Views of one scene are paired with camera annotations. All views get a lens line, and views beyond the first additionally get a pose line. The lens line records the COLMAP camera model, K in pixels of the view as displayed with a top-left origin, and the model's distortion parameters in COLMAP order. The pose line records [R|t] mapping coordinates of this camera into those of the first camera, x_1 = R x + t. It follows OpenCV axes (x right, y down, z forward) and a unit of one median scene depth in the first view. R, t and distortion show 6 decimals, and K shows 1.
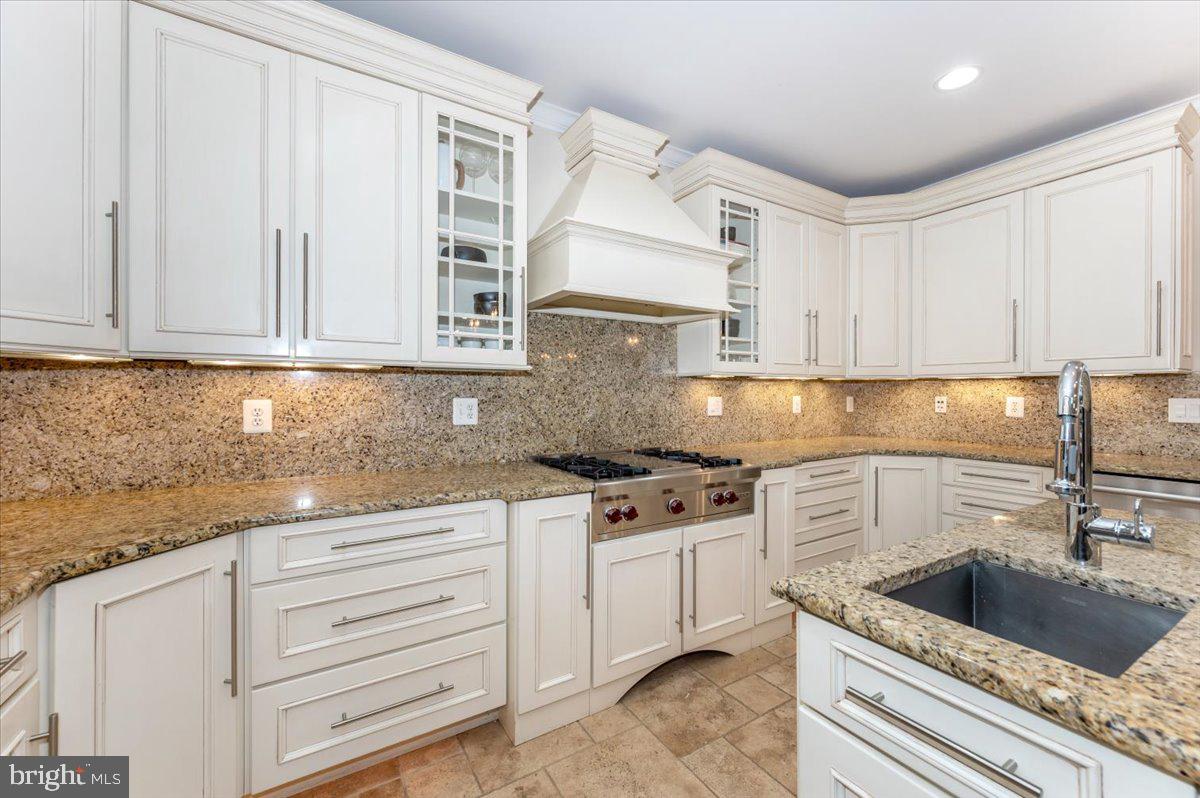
lens RADIAL K [[475.4, 0, 601.2], [0, 475.4, 395.7], [0, 0, 1]] dist [-0.001745, -0.000357]
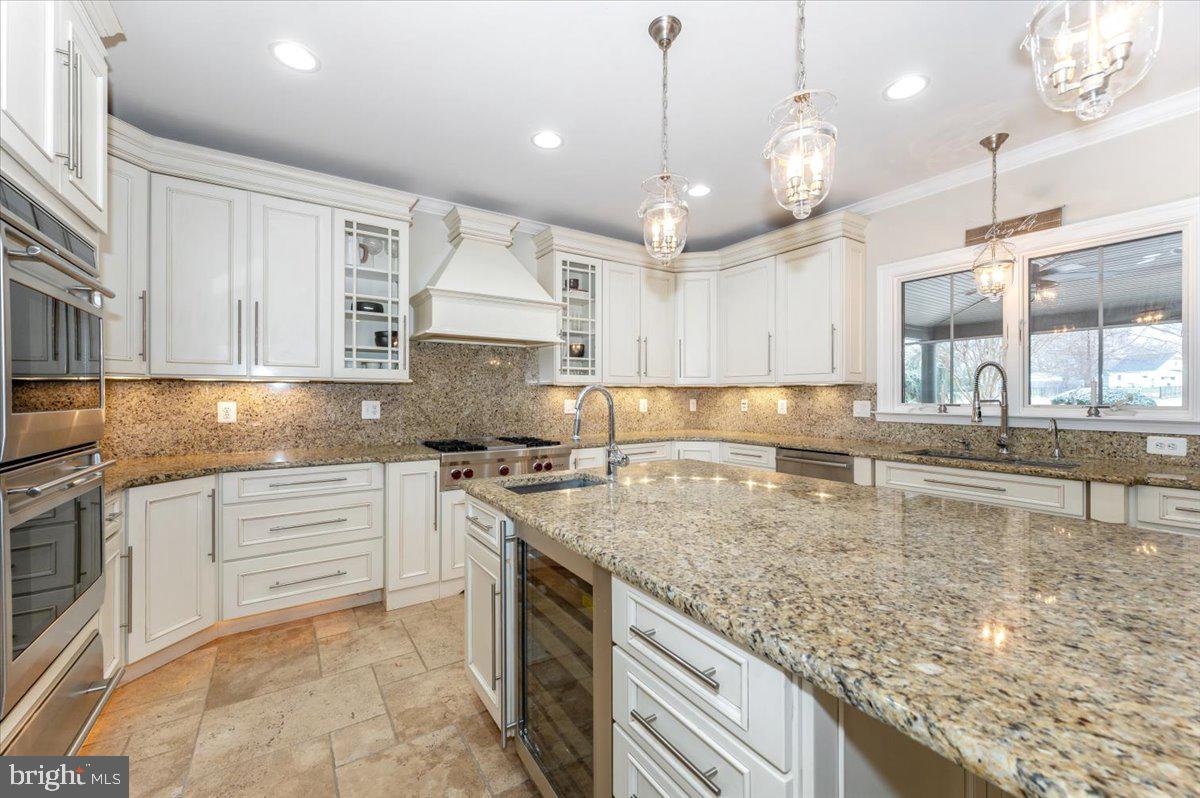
lens RADIAL K [[475.4, 0, 599.8], [0, 475.4, 397.3], [0, 0, 1]] dist [-0.001745, -0.000357]
pose [[0.999285, -0.000152, 0.037811, 0.409570], [0.000194, 0.999999, -0.001125, -0.004685], [-0.037811, 0.001132, 0.999284, -0.561054]]
